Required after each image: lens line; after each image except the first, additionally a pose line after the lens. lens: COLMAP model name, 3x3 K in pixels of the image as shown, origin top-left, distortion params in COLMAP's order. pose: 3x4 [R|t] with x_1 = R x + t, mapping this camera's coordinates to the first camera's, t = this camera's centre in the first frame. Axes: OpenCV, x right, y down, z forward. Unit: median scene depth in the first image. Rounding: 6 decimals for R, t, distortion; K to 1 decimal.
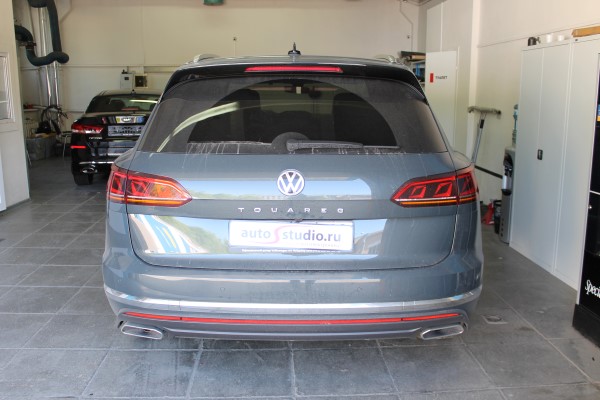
lens RADIAL K [[541.1, 0, 300.0], [0, 541.1, 200.0], [0, 0, 1]] dist [-0.144556, 0.128894]
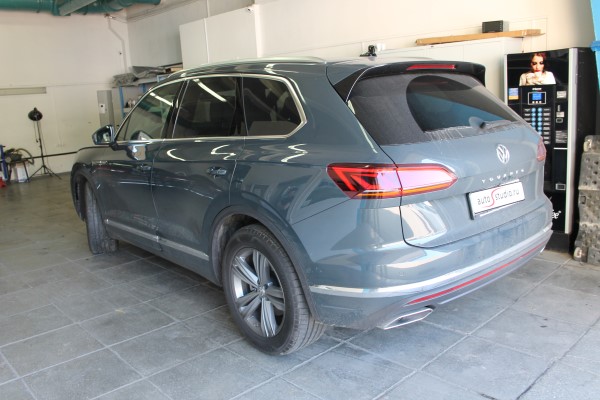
lens RADIAL K [[508.8, 0, 300.0], [0, 508.8, 200.0], [0, 0, 1]] dist [-0.171677, 0.157323]
pose [[0.775745, -0.181971, 0.604240, -0.819999], [0.189475, 0.980506, 0.052032, -0.056882], [-0.601929, 0.074125, 0.795102, 0.269539]]
